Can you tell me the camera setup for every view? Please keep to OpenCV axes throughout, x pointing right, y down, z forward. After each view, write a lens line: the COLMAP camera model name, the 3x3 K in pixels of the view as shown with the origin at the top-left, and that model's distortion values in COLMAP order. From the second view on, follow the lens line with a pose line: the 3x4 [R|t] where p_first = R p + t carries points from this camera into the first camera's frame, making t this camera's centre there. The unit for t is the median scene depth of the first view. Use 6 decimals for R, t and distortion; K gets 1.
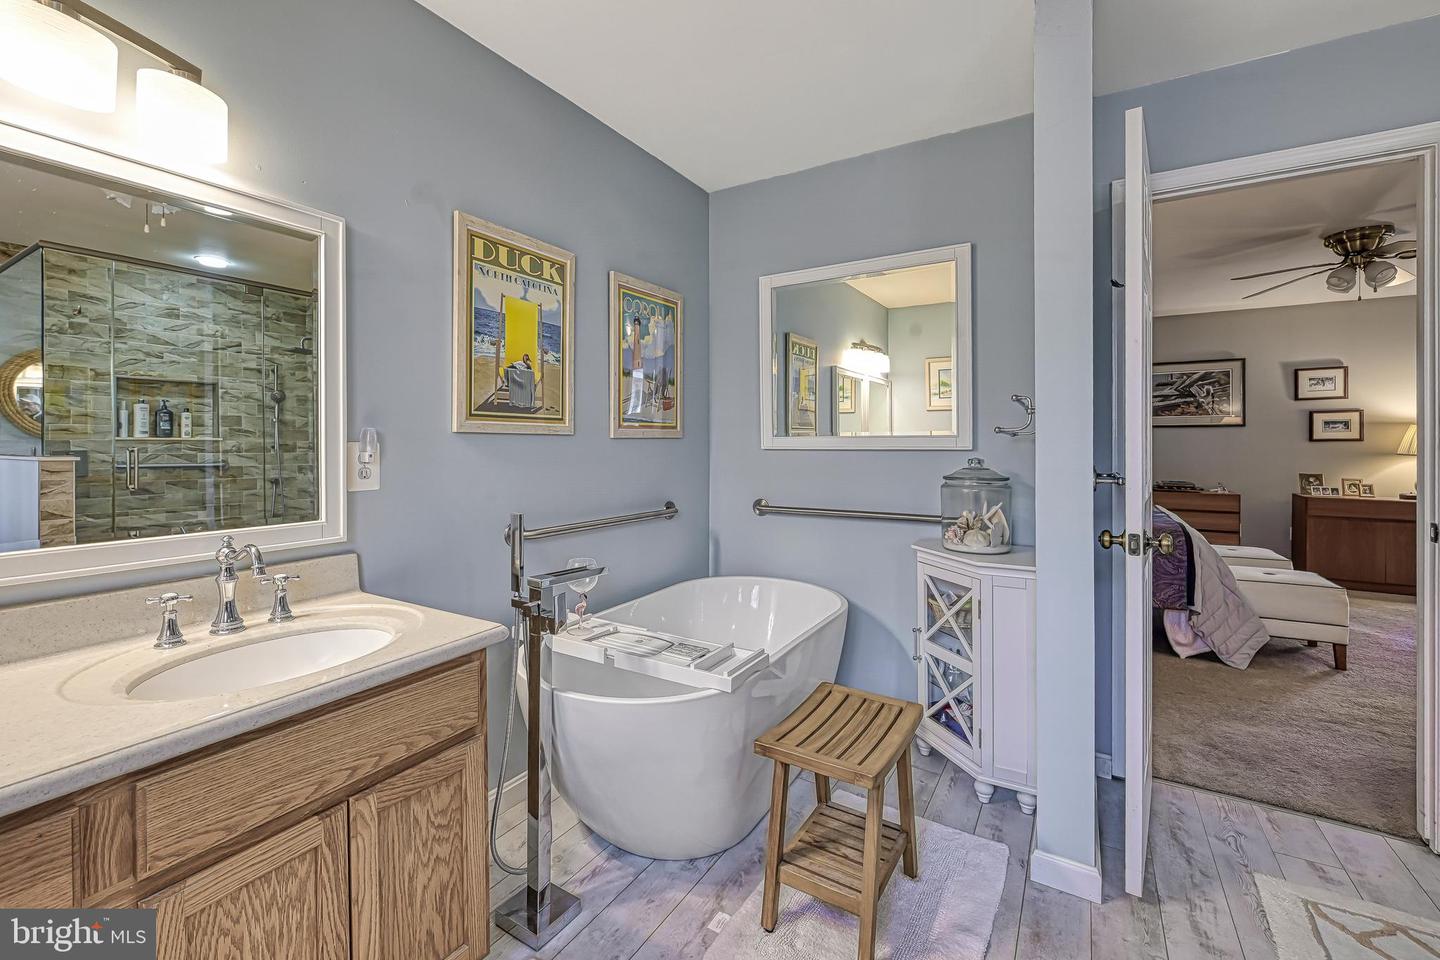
lens RADIAL K [[609.7, 0, 656.7], [0, 609.7, 447.3], [0, 0, 1]] dist [-0.002838, -0.000367]
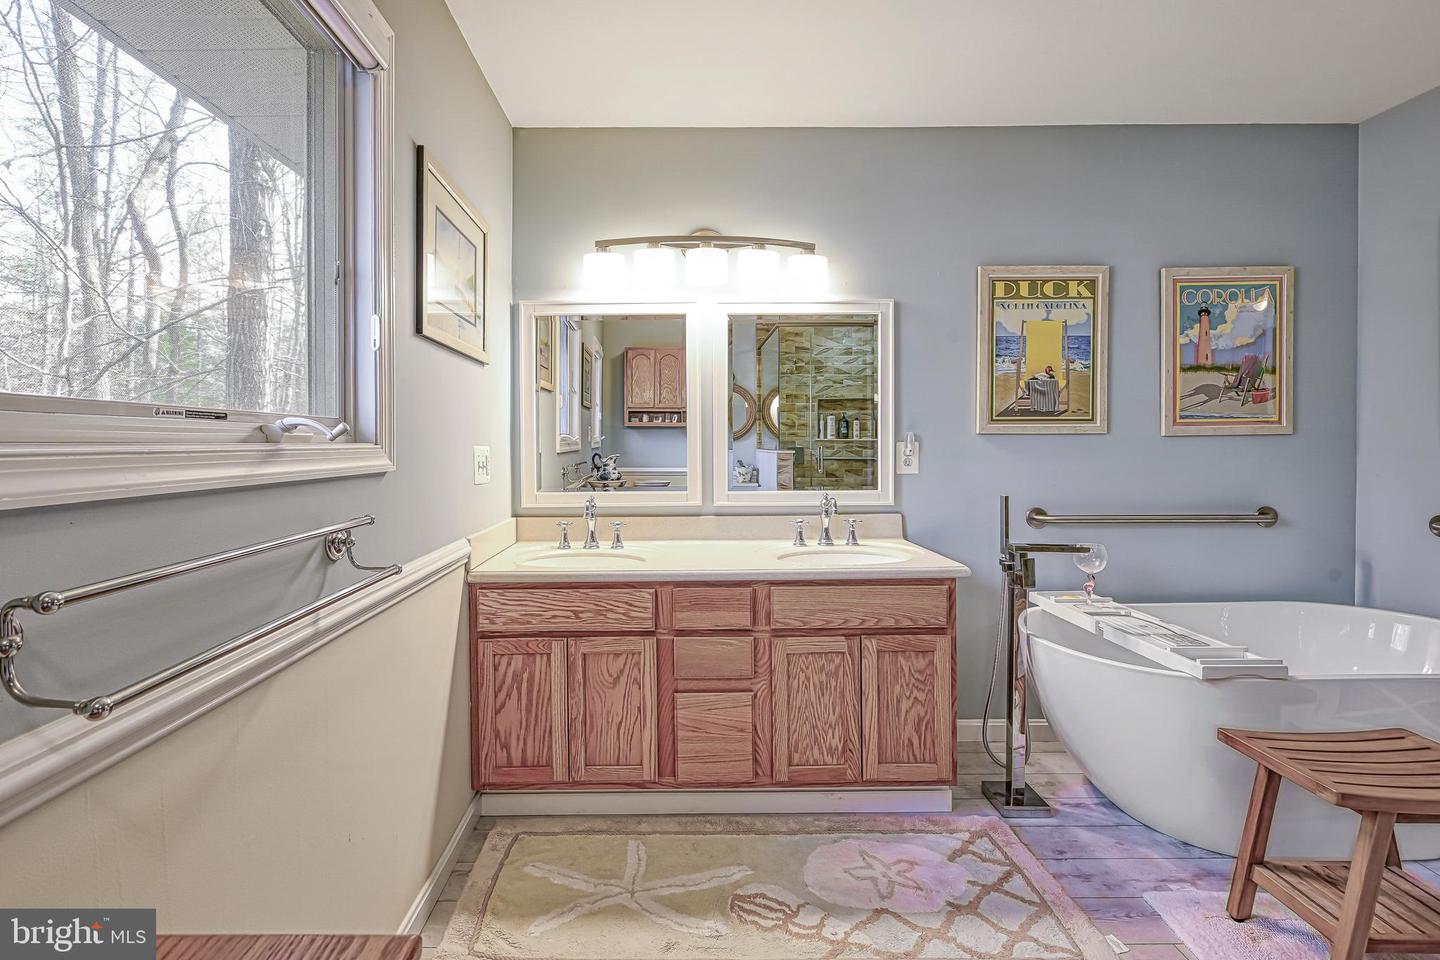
lens RADIAL K [[609.7, 0, 656.7], [0, 609.7, 447.3], [0, 0, 1]] dist [-0.002838, -0.000367]
pose [[0.518082, 0.003058, -0.855325, 0.413956], [-0.000977, 0.999995, 0.002983, 0.001445], [0.855330, -0.000710, 0.518083, -0.267419]]
